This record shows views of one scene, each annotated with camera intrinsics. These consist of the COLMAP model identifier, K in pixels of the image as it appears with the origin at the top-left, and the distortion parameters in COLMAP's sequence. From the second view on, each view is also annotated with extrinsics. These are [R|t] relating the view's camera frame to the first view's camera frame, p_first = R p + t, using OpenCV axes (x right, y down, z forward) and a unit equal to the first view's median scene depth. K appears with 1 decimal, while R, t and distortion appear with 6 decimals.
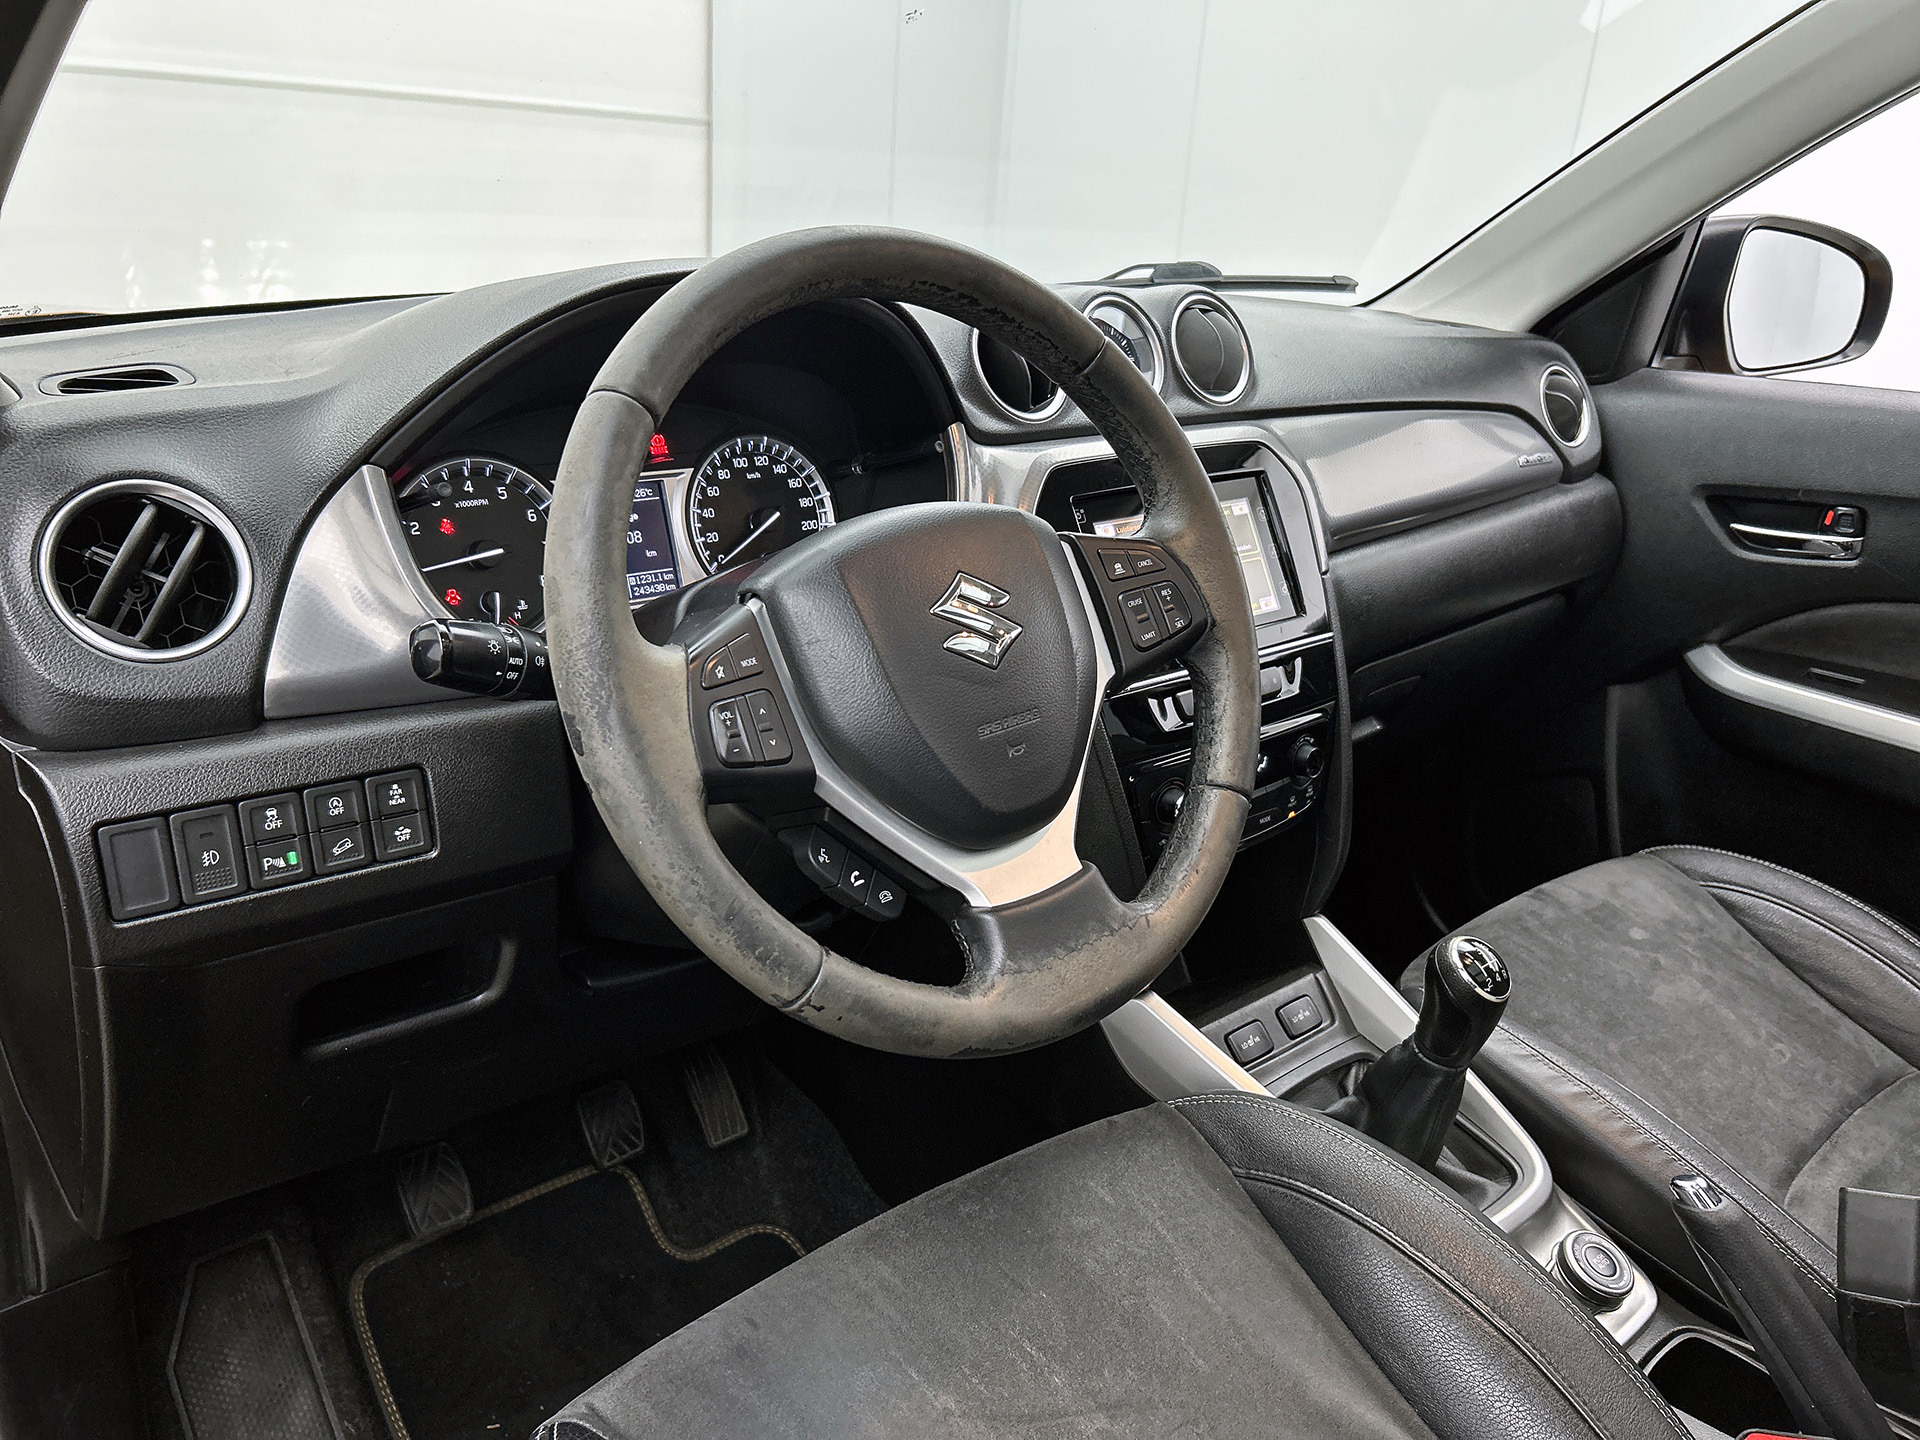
lens RADIAL K [[1464.5, 0, 964.5], [0, 1464.5, 725.4], [0, 0, 1]] dist [-0.001844, -0.027209]
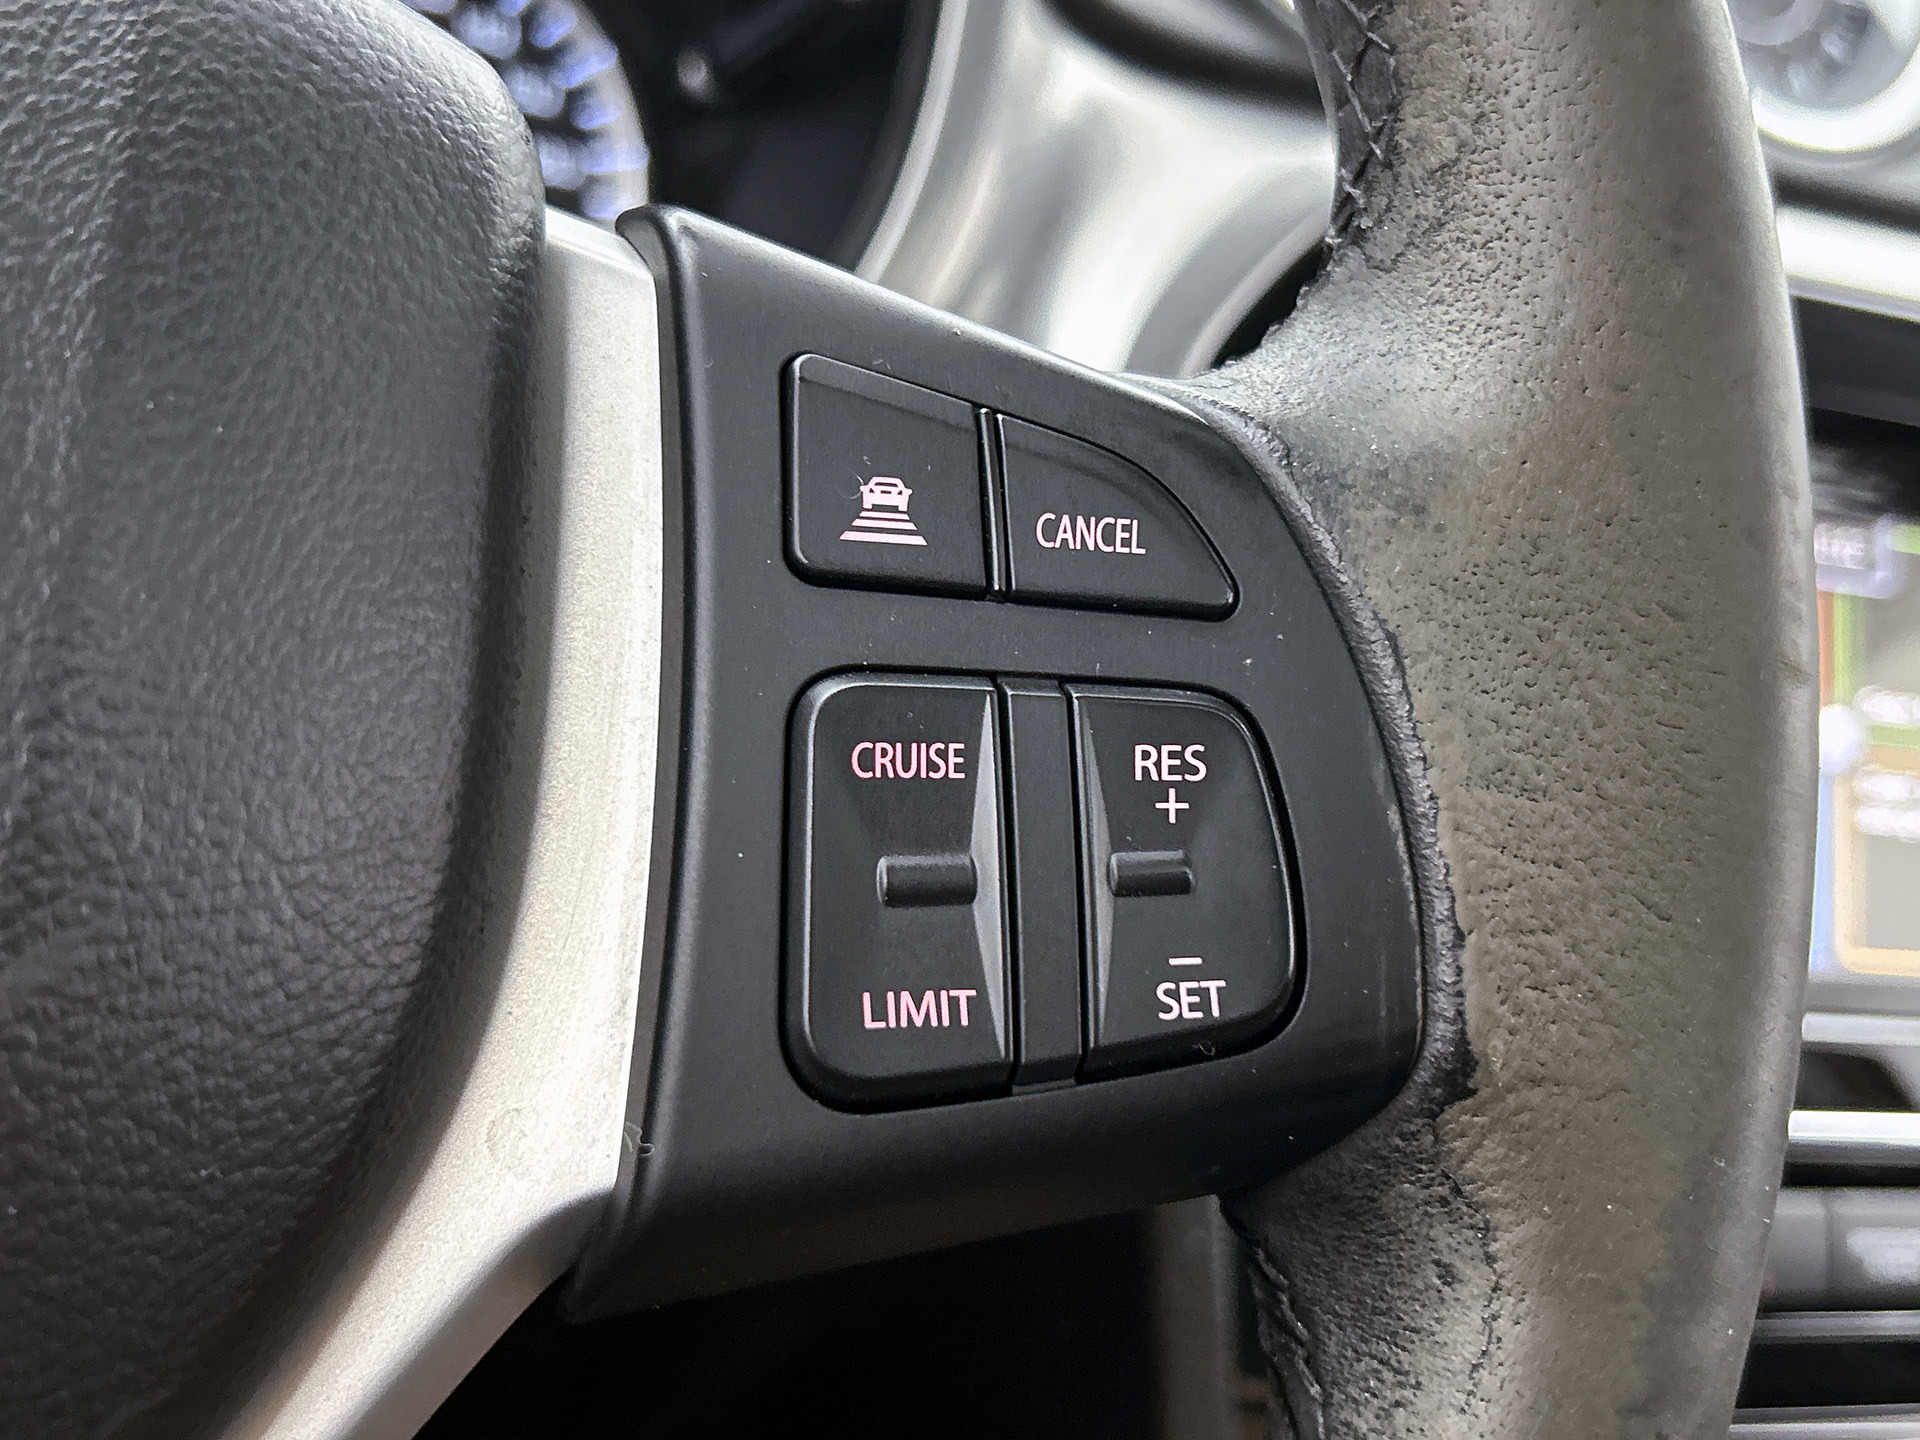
lens RADIAL K [[2129.7, 0, 970.1], [0, 2129.7, 717.9], [0, 0, 1]] dist [0.017173, 0.000000]
pose [[0.904491, 0.284288, -0.317924, 0.154119], [-0.299802, 0.954001, 0.000135, -0.073978], [0.303338, 0.095192, 0.948116, 0.658162]]
